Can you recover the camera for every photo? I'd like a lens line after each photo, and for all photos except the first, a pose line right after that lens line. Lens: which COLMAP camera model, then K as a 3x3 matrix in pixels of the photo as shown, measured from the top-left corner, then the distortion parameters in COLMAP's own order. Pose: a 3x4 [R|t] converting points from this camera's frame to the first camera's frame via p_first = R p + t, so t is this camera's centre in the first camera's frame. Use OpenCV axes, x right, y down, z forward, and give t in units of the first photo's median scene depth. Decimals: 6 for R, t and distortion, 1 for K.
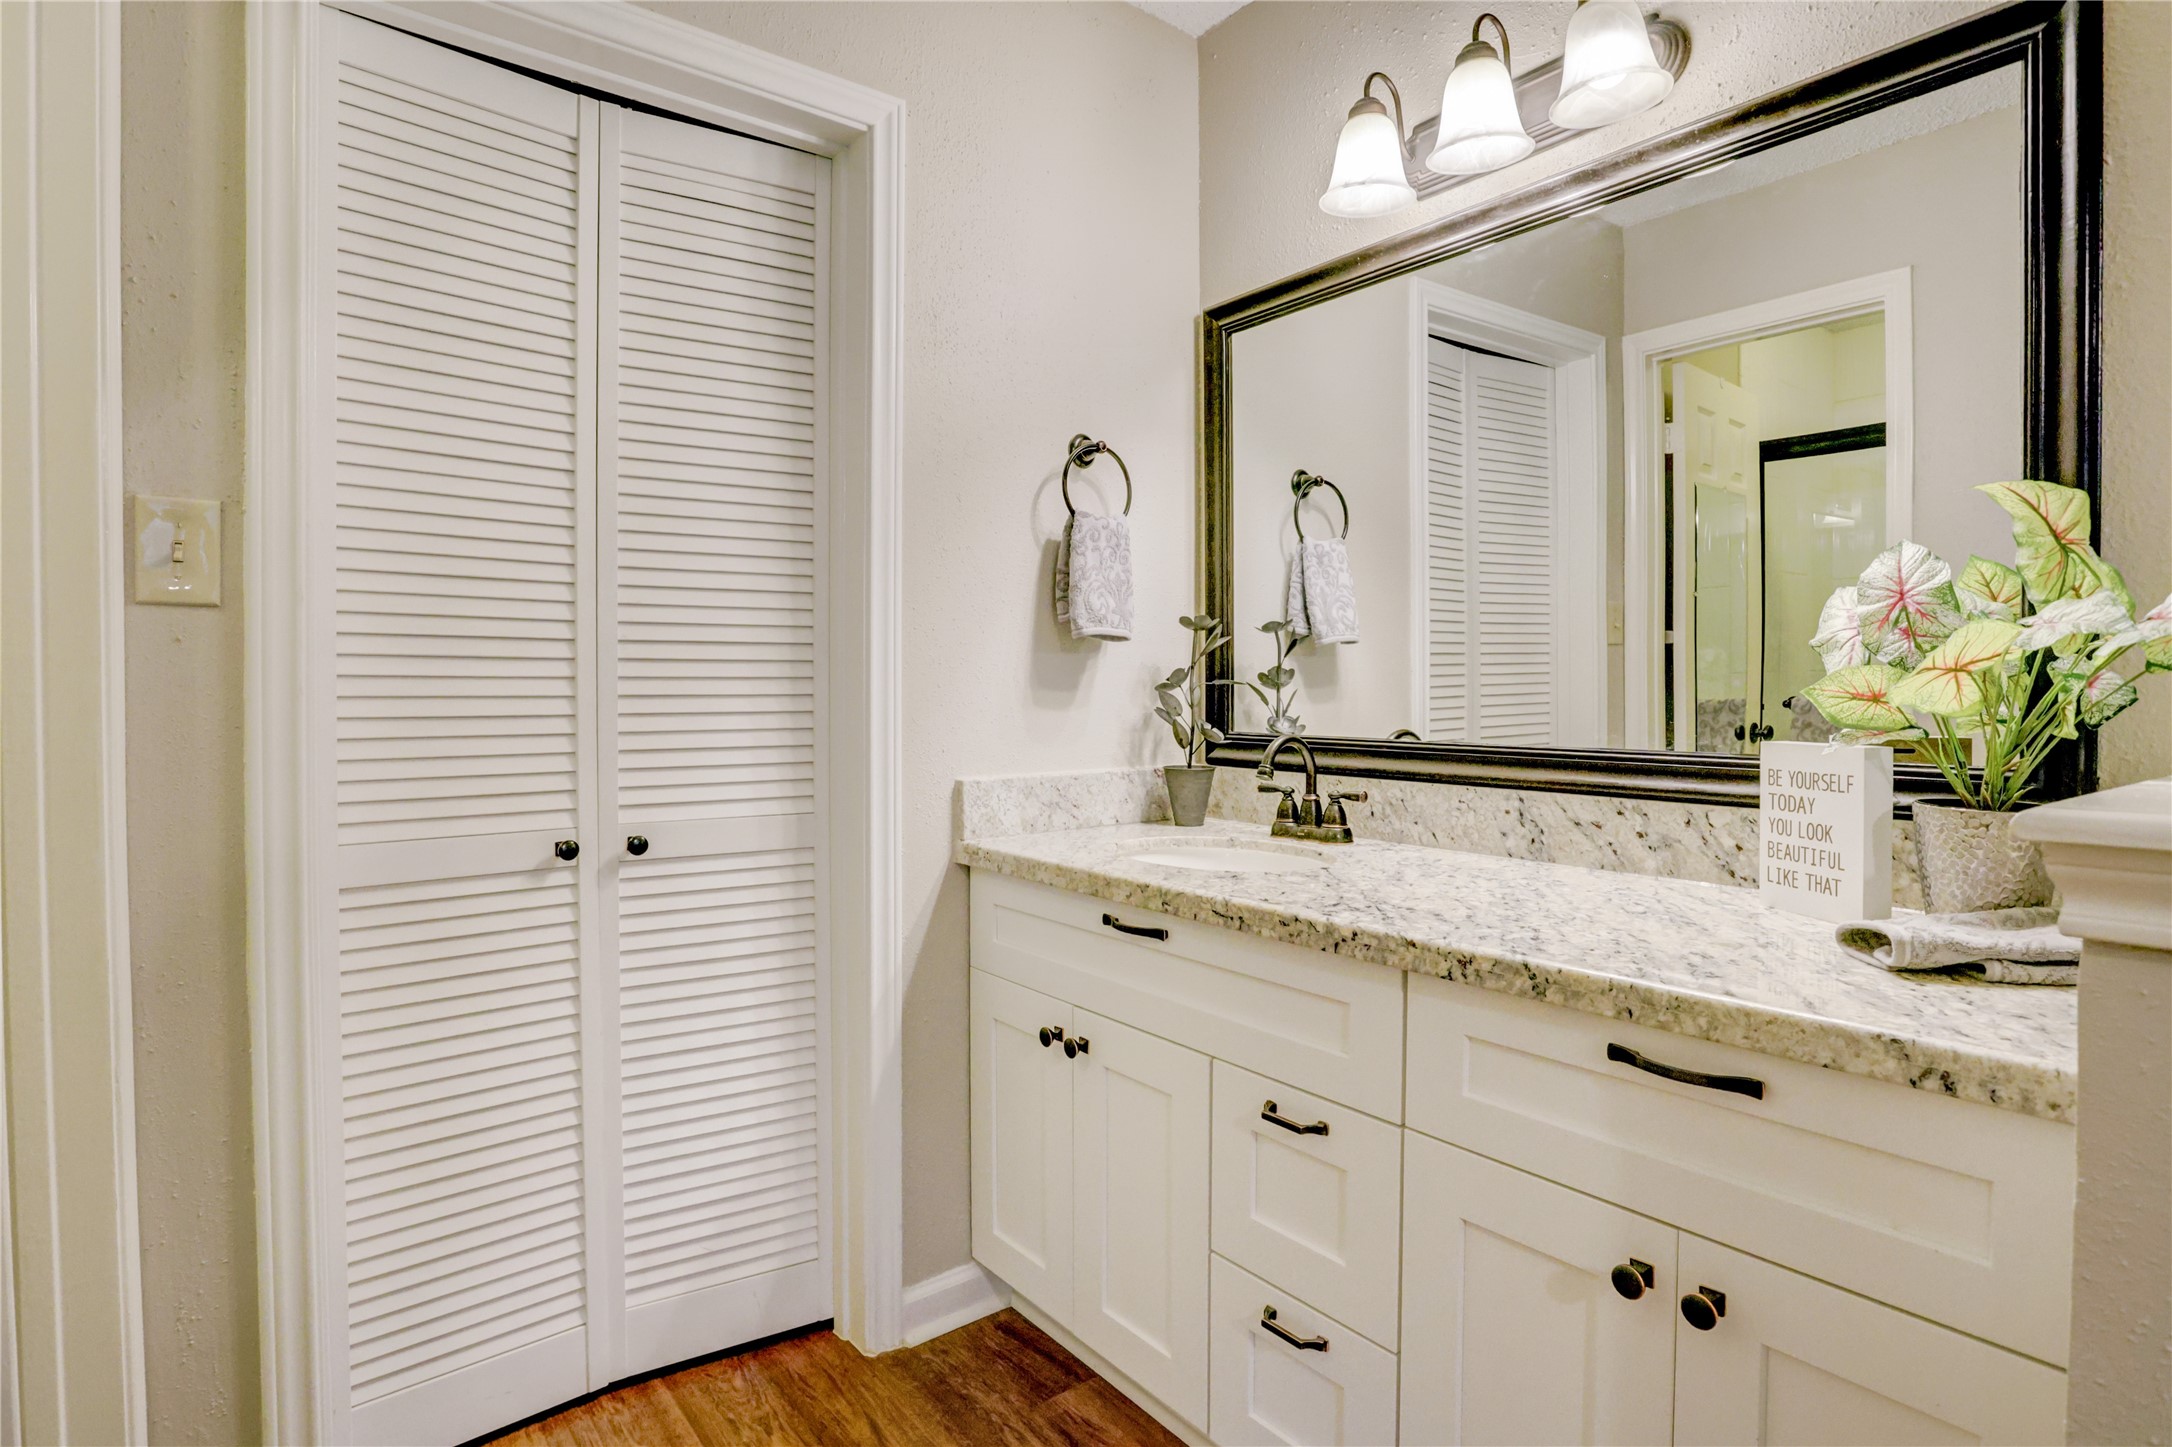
lens RADIAL K [[1152.9, 0, 1076.4], [0, 1152.9, 715.2], [0, 0, 1]] dist [-0.060890, 0.023414]
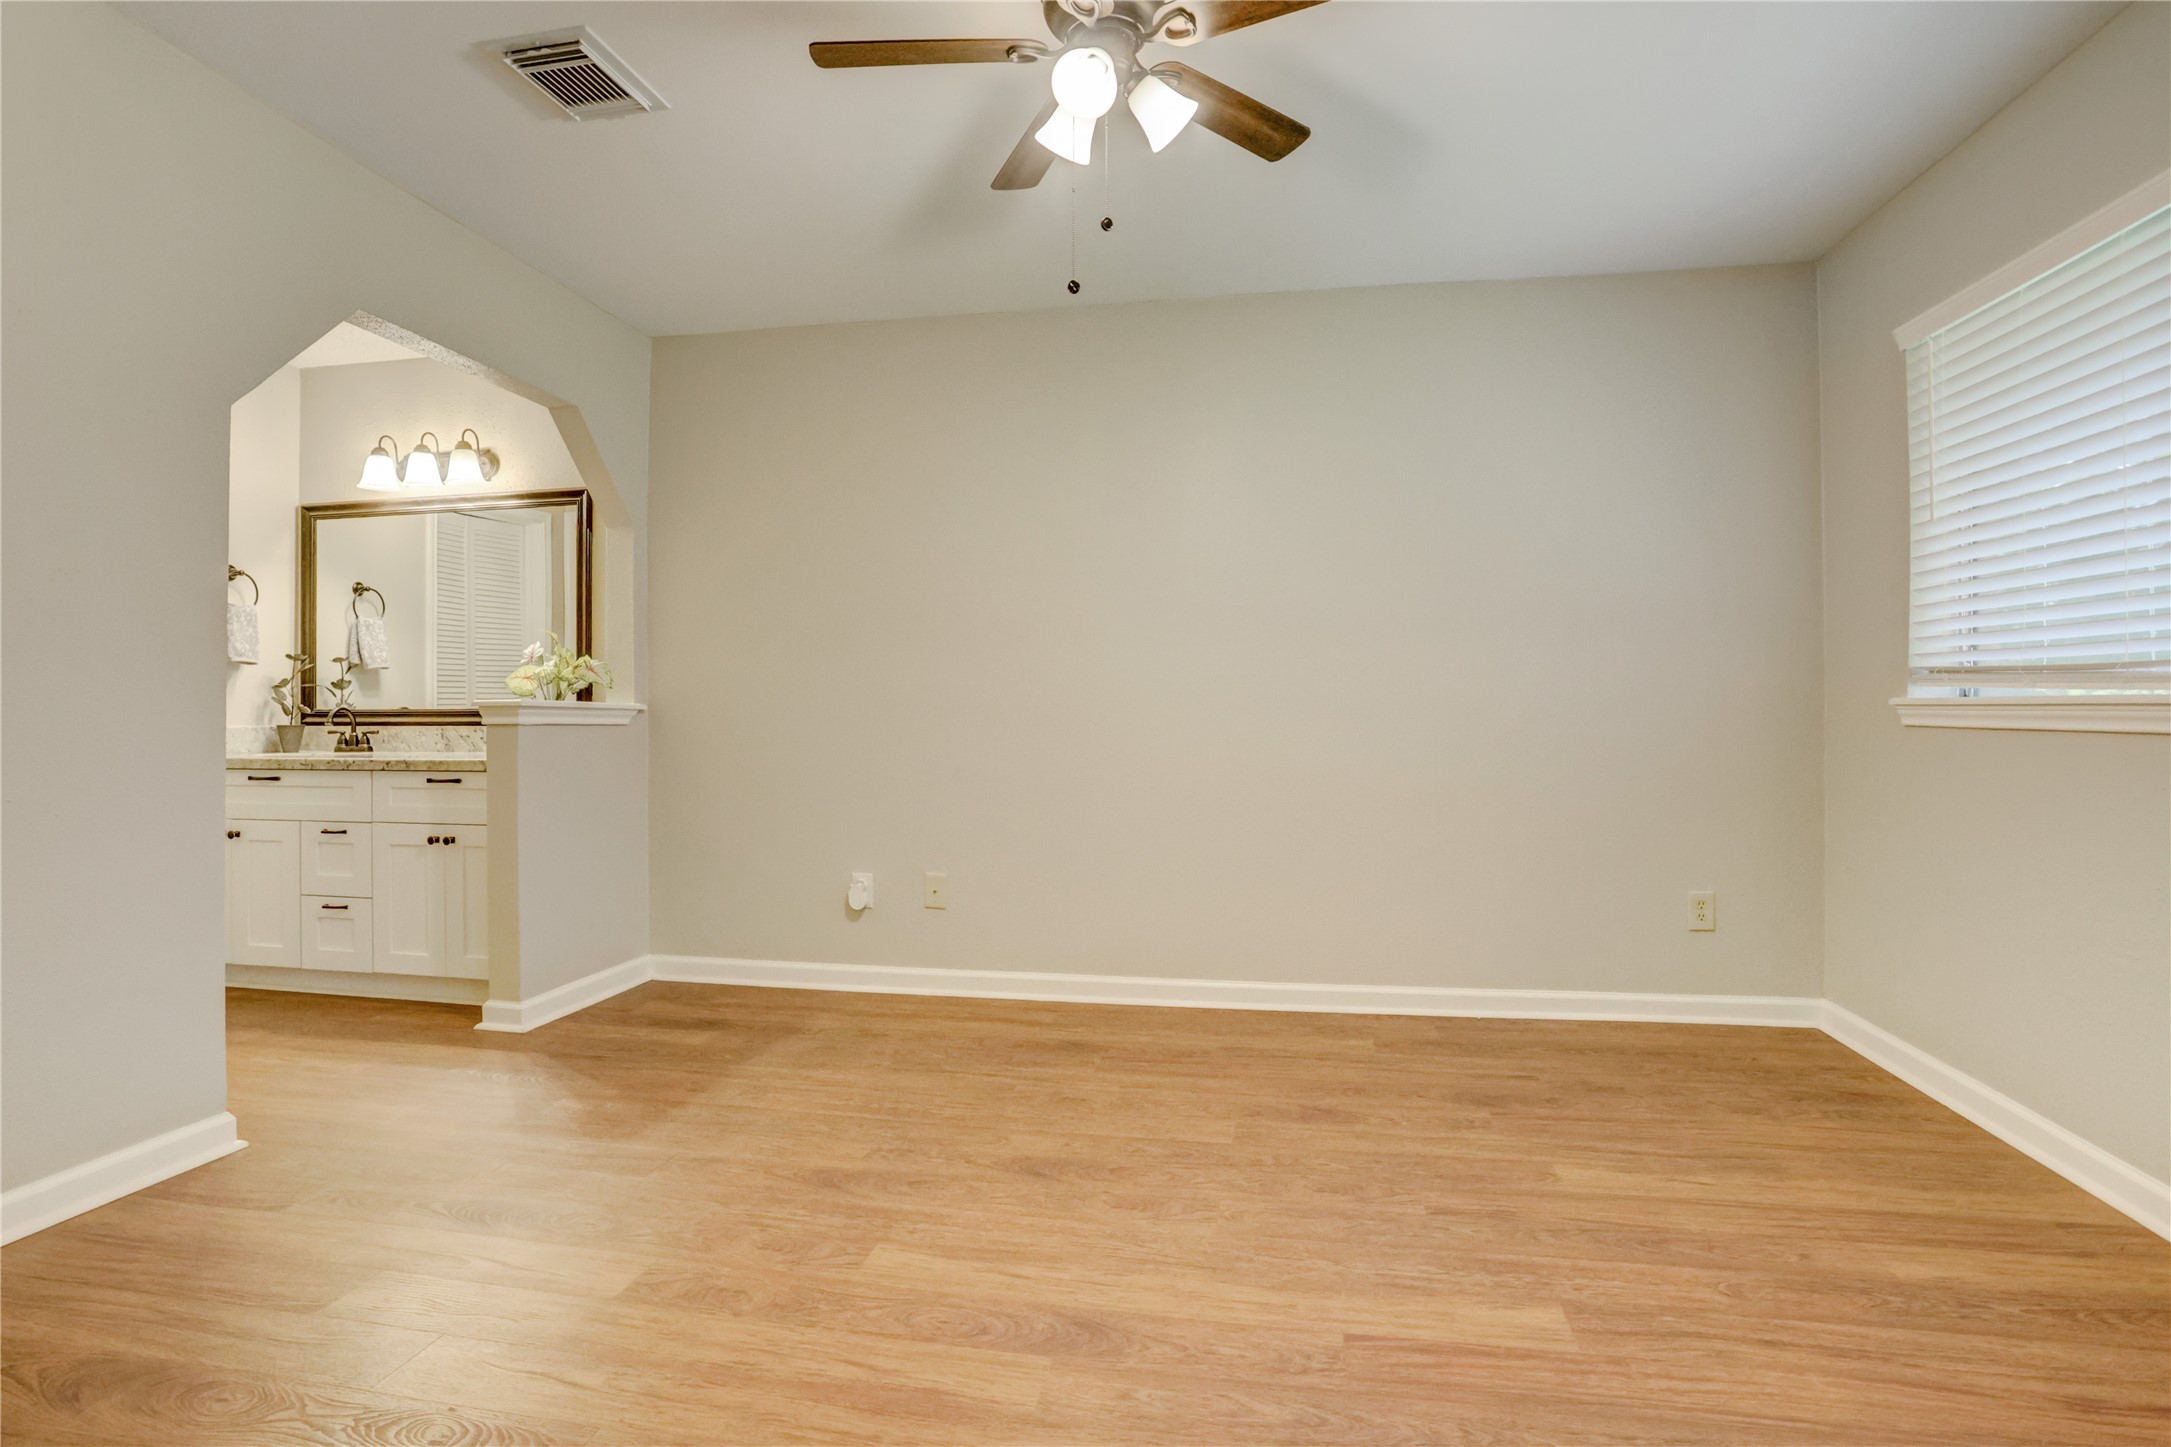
lens RADIAL K [[1068.8, 0, 1079.3], [0, 1068.8, 701.5], [0, 0, 1]] dist [-0.074252, 0.031750]
pose [[0.734808, 0.004228, 0.678262, -0.127426], [0.020144, 0.999403, -0.028053, 0.084693], [-0.677976, 0.034277, 0.734284, -1.386891]]
